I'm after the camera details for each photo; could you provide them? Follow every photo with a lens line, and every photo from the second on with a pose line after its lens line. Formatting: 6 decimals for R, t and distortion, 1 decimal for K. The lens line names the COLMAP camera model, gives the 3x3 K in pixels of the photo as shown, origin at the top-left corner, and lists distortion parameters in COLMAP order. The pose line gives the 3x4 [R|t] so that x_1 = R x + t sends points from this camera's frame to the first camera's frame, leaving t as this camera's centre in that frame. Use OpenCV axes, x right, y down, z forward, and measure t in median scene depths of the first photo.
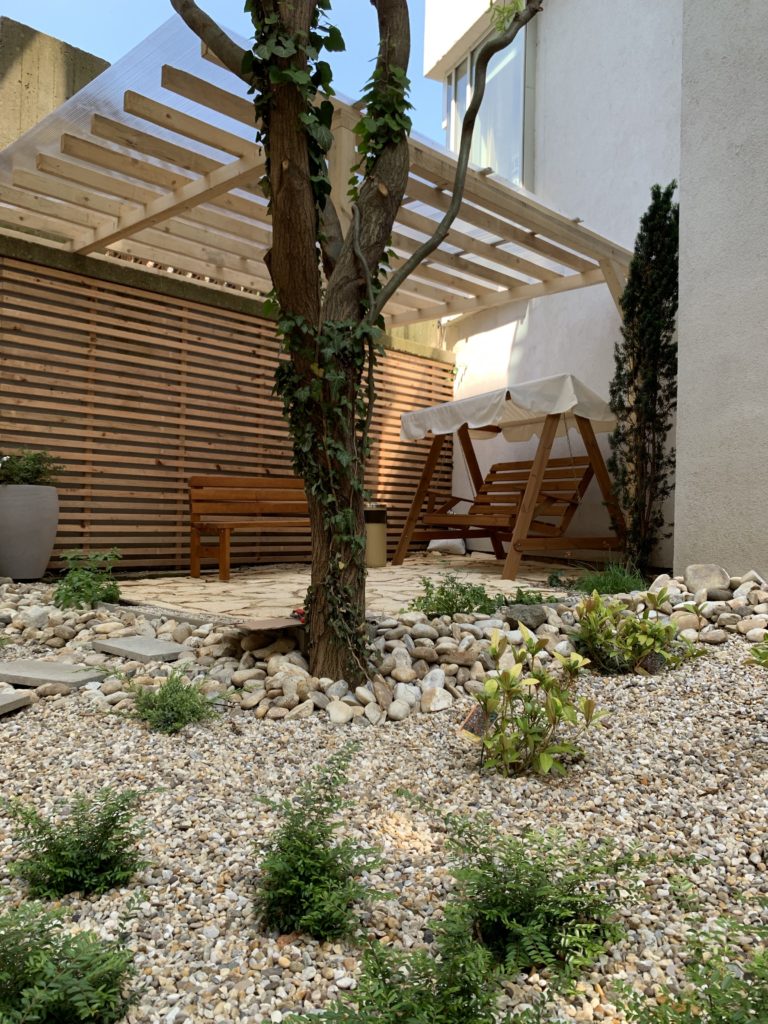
lens RADIAL K [[769.3, 0, 390.3], [0, 769.3, 505.3], [0, 0, 1]] dist [0.043546, -0.013141]
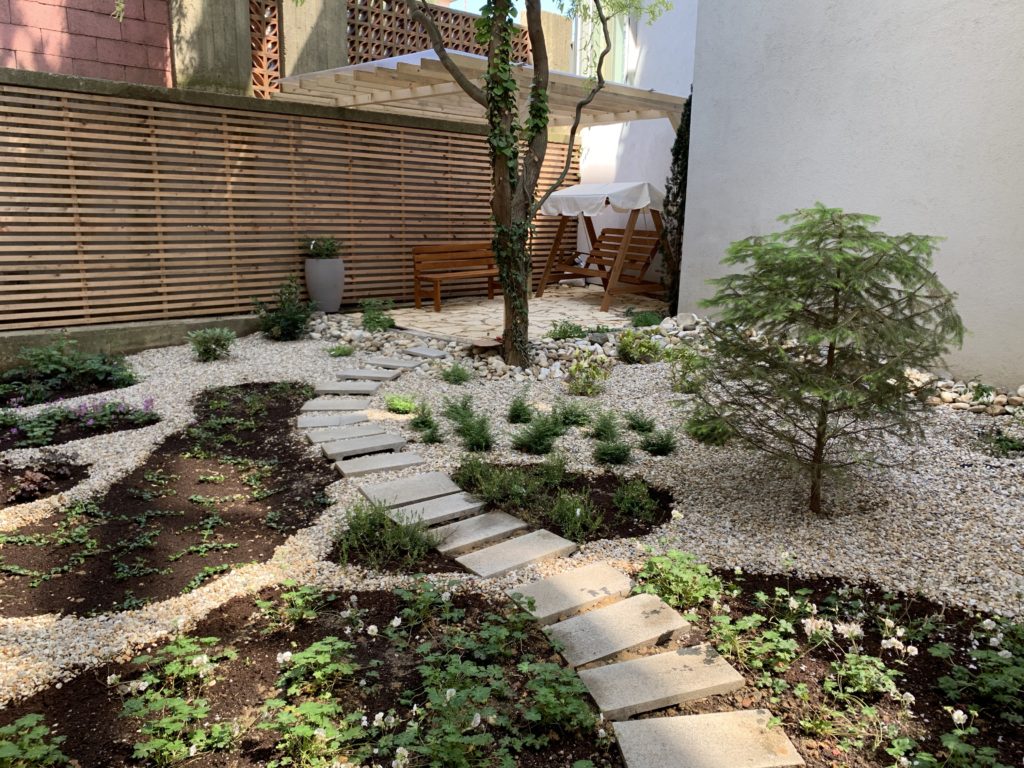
lens RADIAL K [[769.3, 0, 506.1], [0, 769.3, 380.1], [0, 0, 1]] dist [0.043546, -0.013141]
pose [[0.999584, 0.000072, -0.028839, -0.024595], [0.006568, 0.973144, 0.230104, -0.230538], [0.028081, -0.230197, 0.972739, -1.088756]]
